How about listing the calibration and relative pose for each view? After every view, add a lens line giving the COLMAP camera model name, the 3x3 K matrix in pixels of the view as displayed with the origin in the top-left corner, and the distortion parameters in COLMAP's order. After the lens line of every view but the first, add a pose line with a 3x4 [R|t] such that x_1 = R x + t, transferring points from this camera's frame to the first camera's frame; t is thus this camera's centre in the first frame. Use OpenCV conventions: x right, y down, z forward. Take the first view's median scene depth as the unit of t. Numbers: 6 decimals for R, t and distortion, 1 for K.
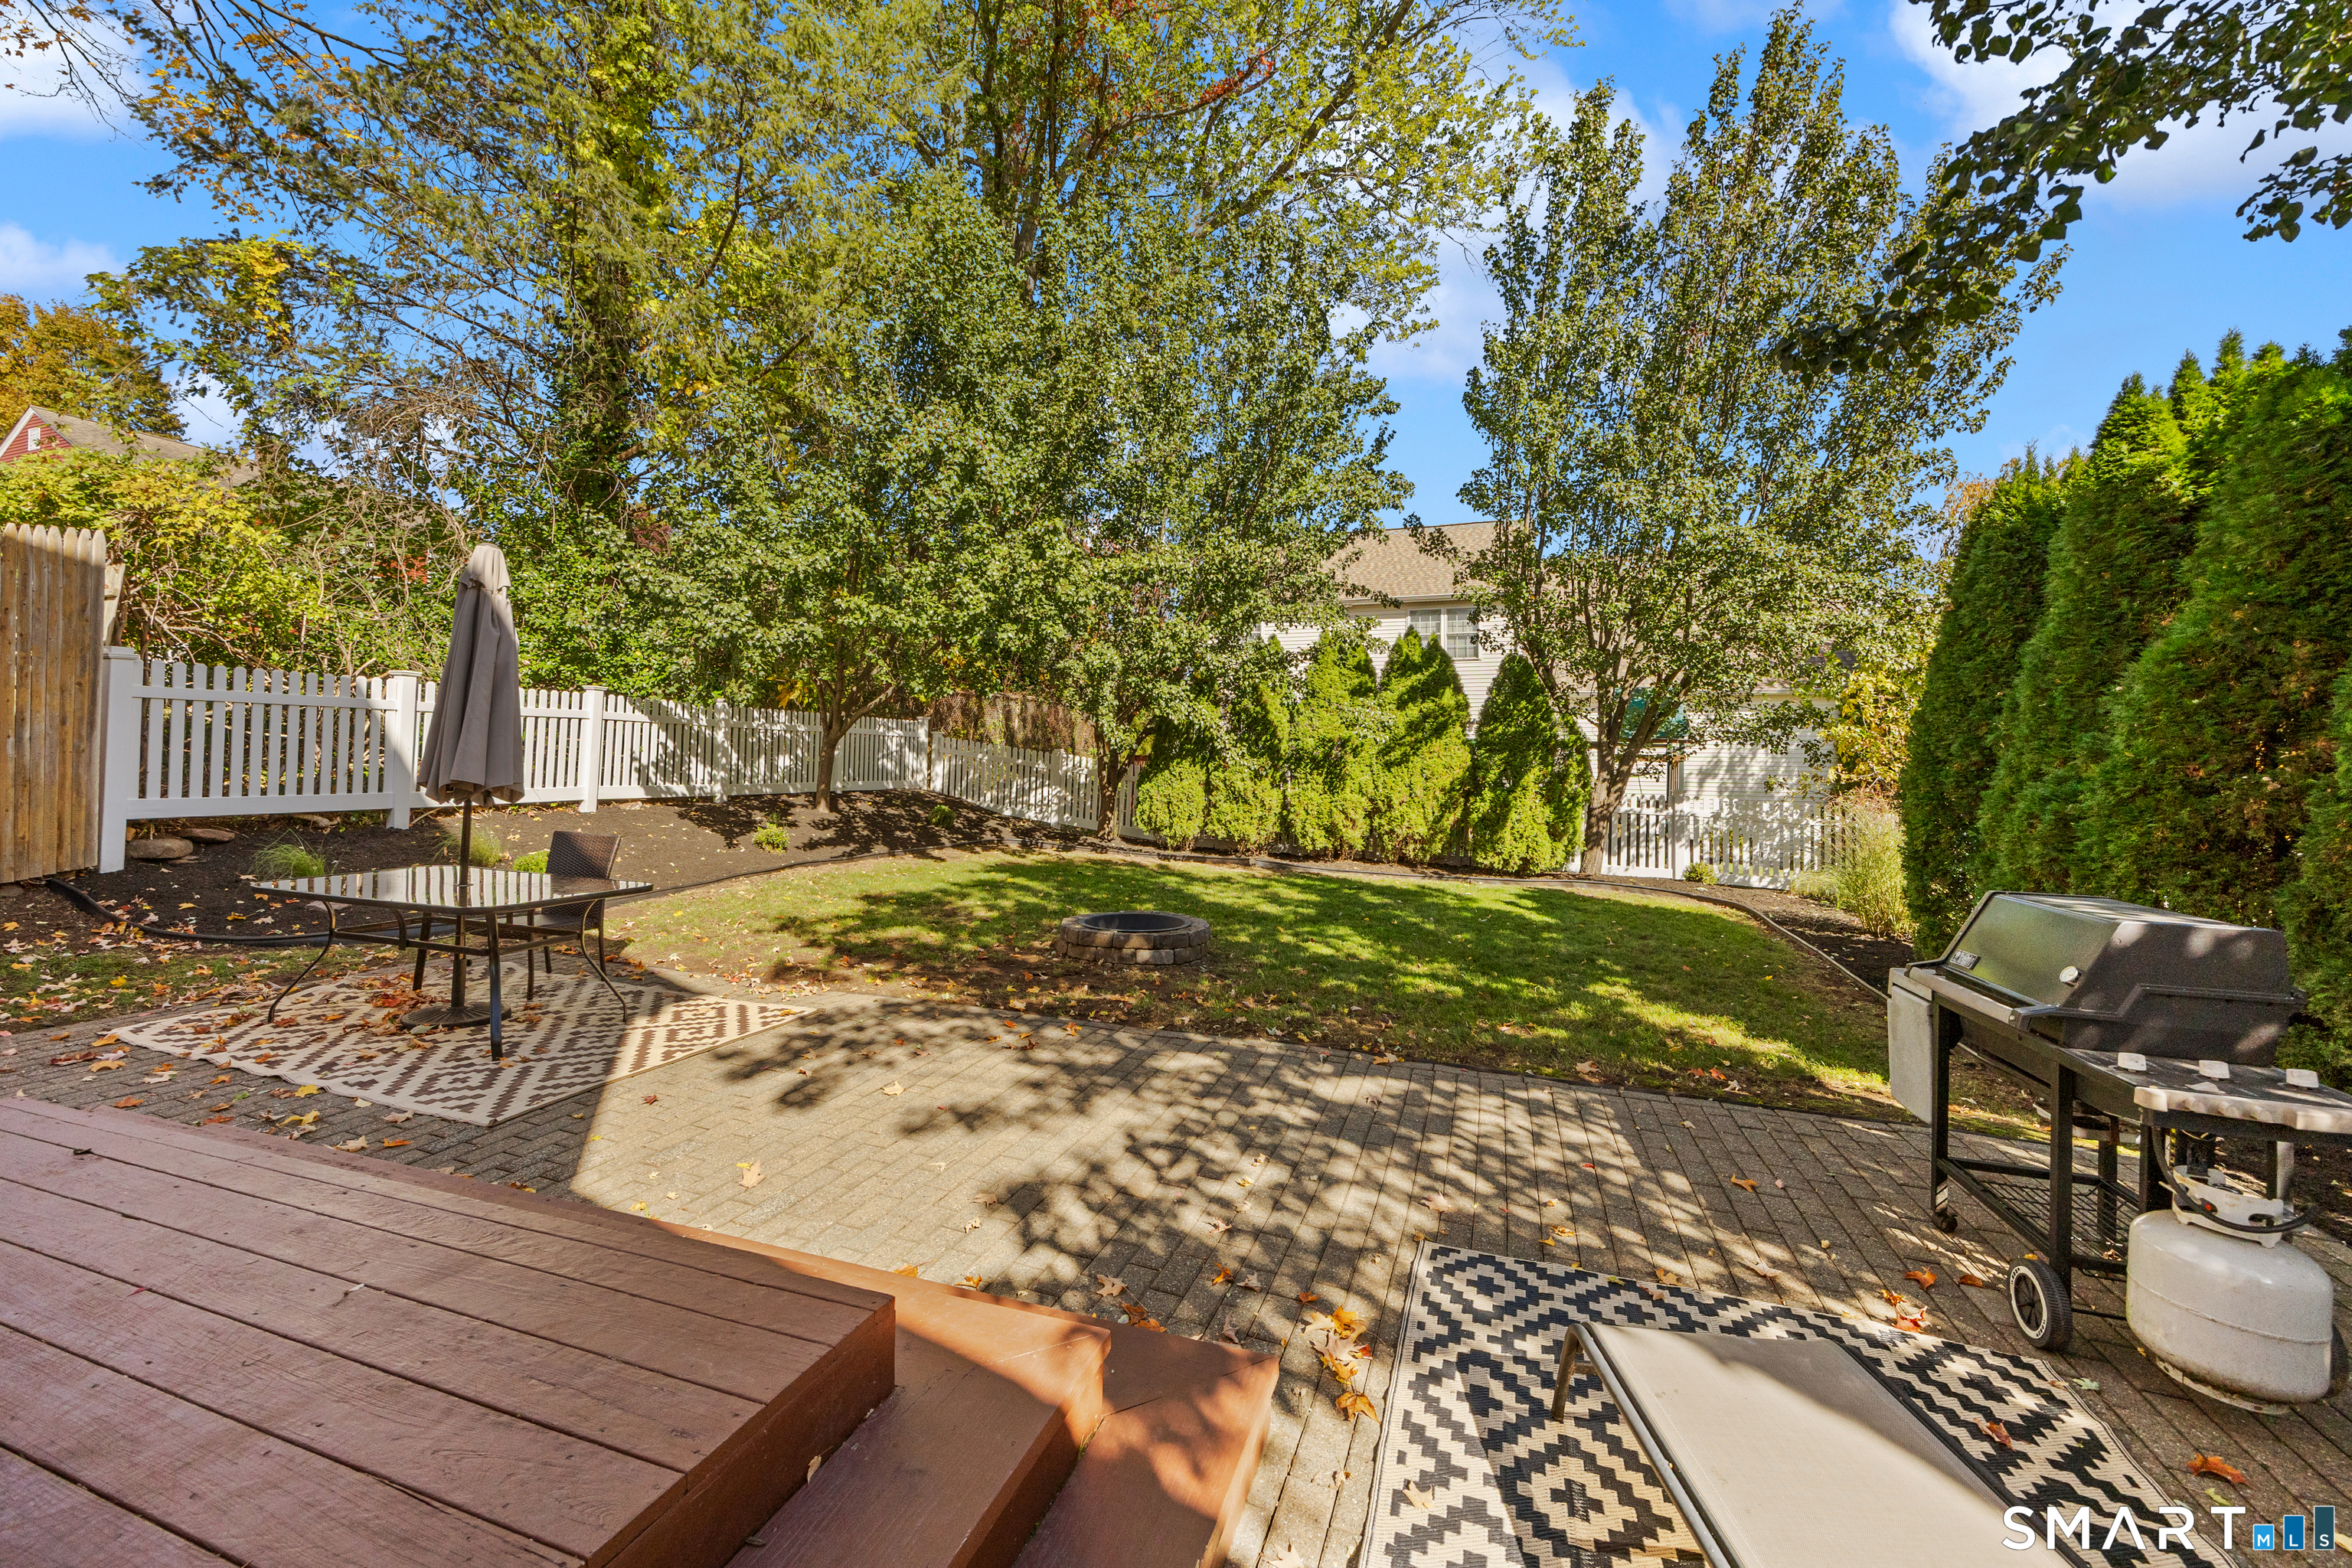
lens RADIAL K [[918.7, 0, 1172.9], [0, 918.7, 759.8], [0, 0, 1]] dist [0.000237, -0.000122]
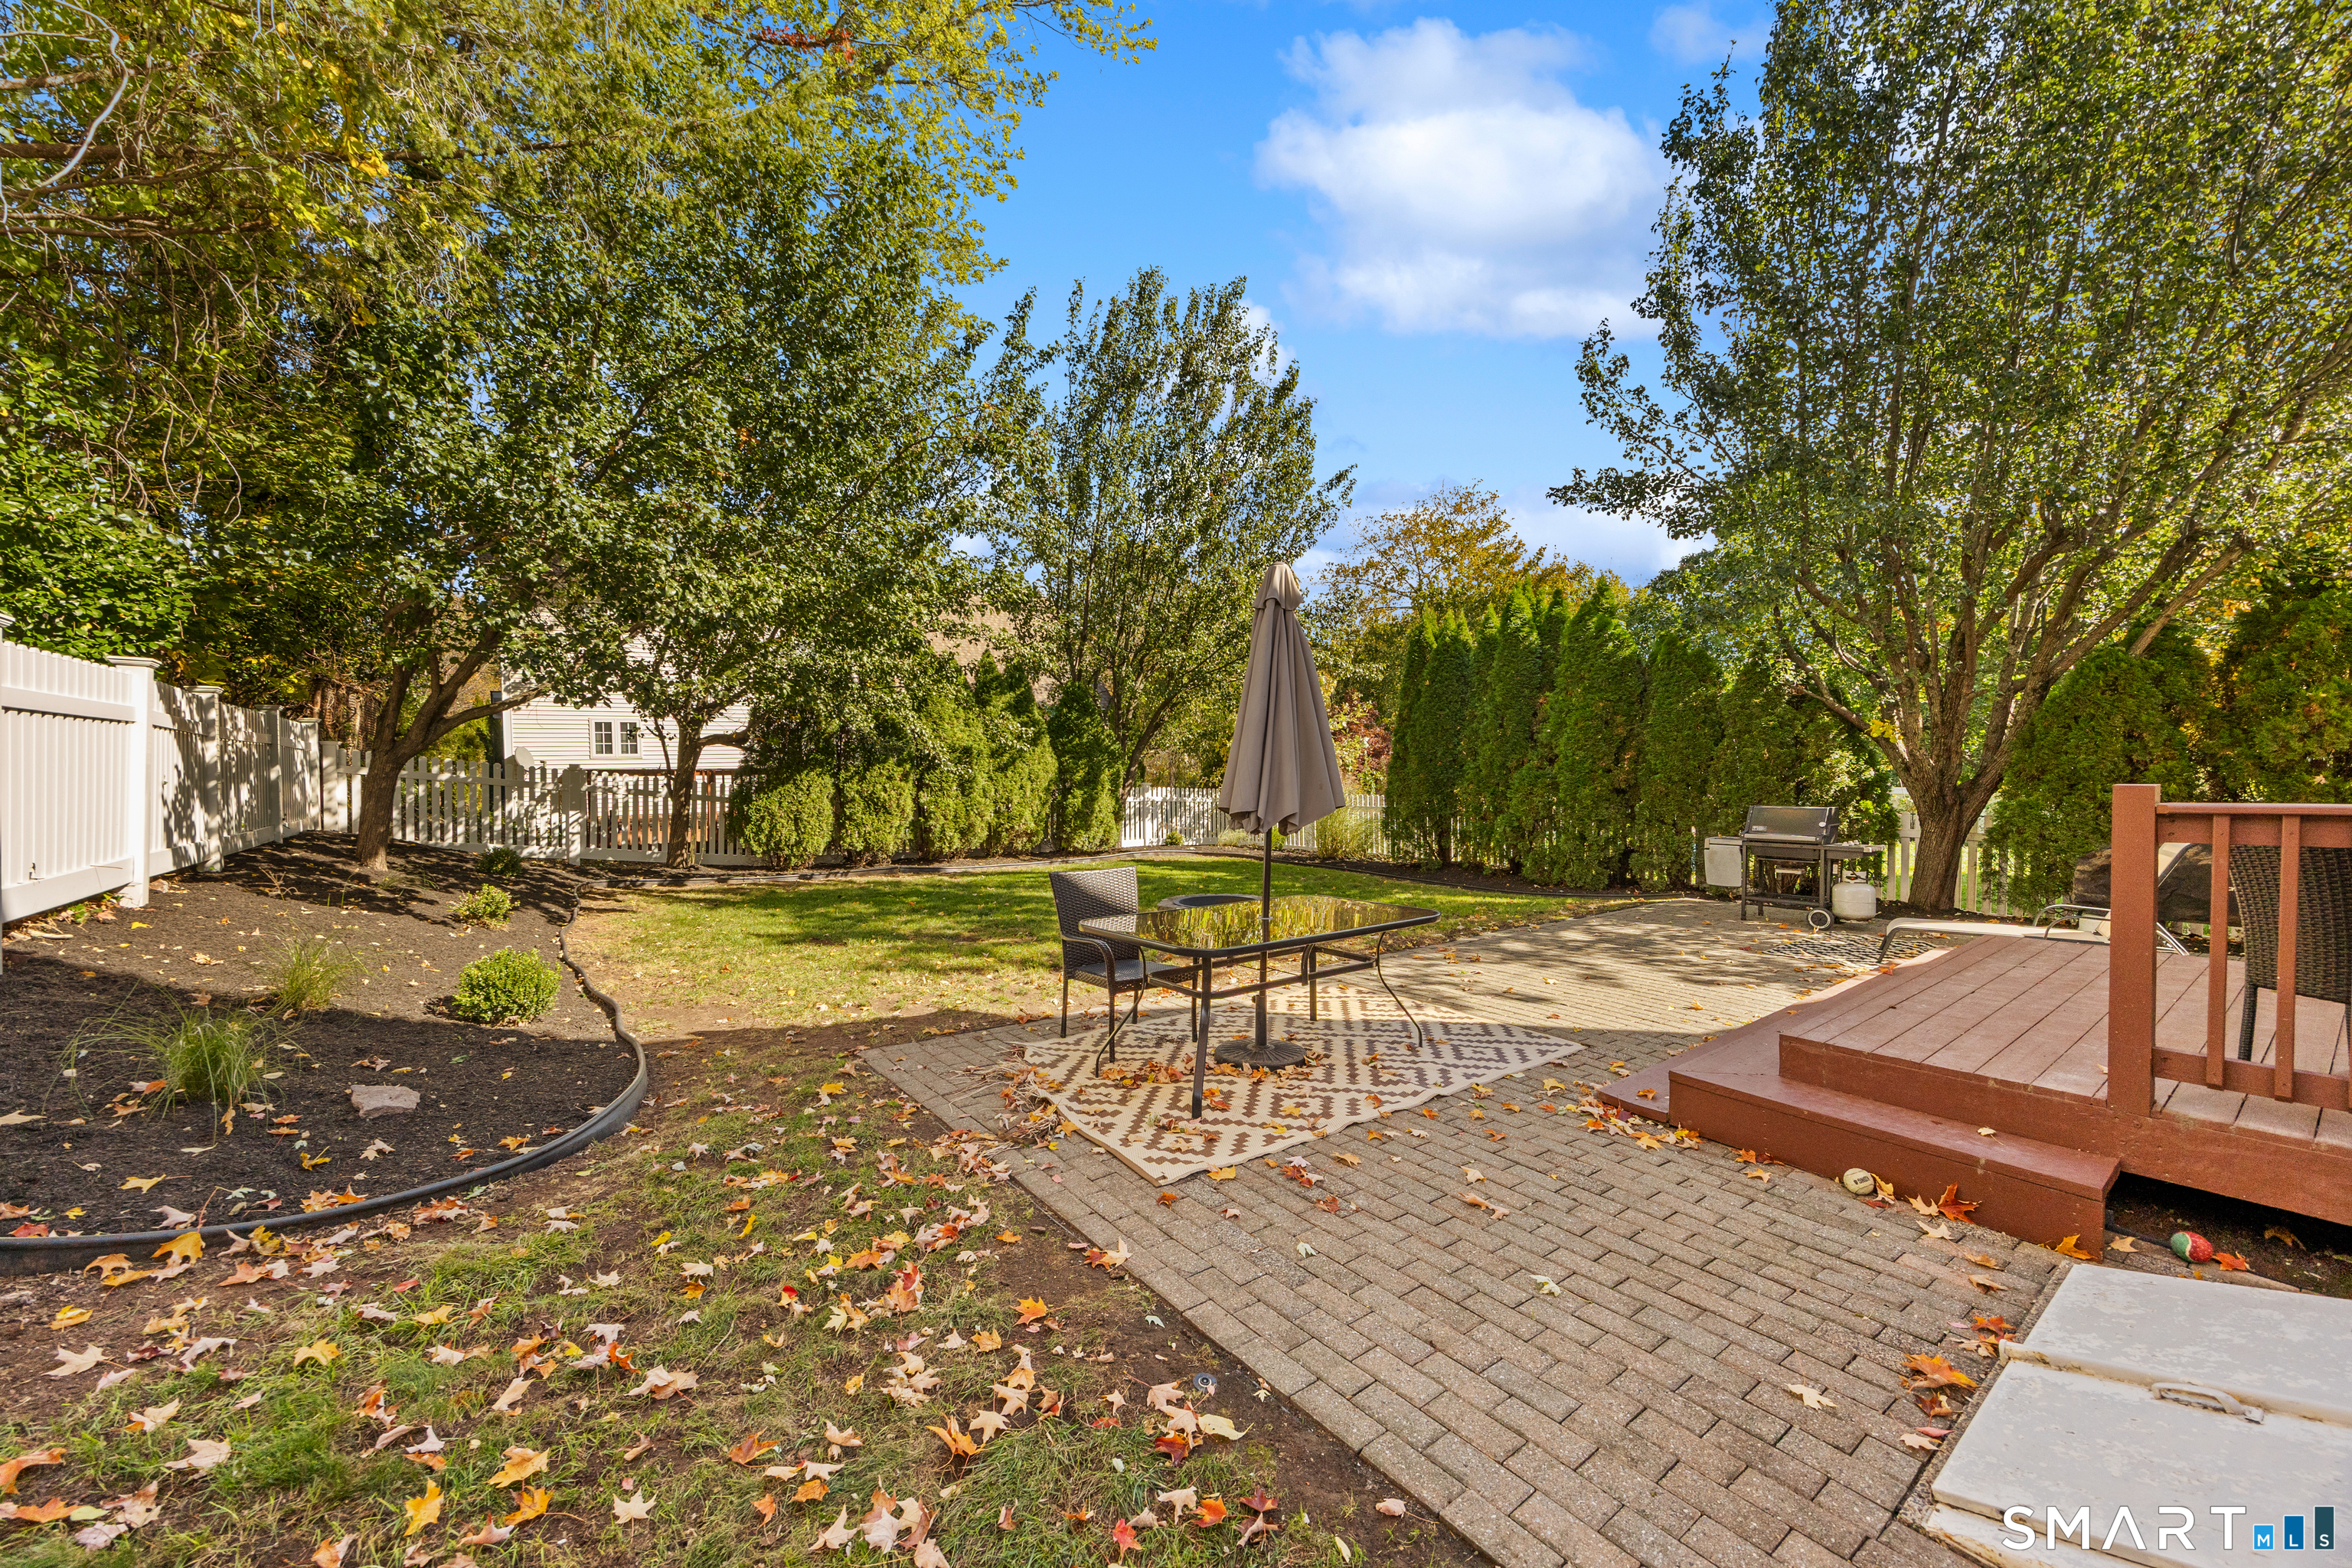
lens RADIAL K [[918.7, 0, 1172.9], [0, 918.7, 759.8], [0, 0, 1]] dist [0.000237, -0.000122]
pose [[0.563703, -0.017284, 0.825797, -0.601200], [0.006283, 0.999842, 0.016638, -0.026145], [-0.825954, -0.004191, 0.563722, 0.180843]]
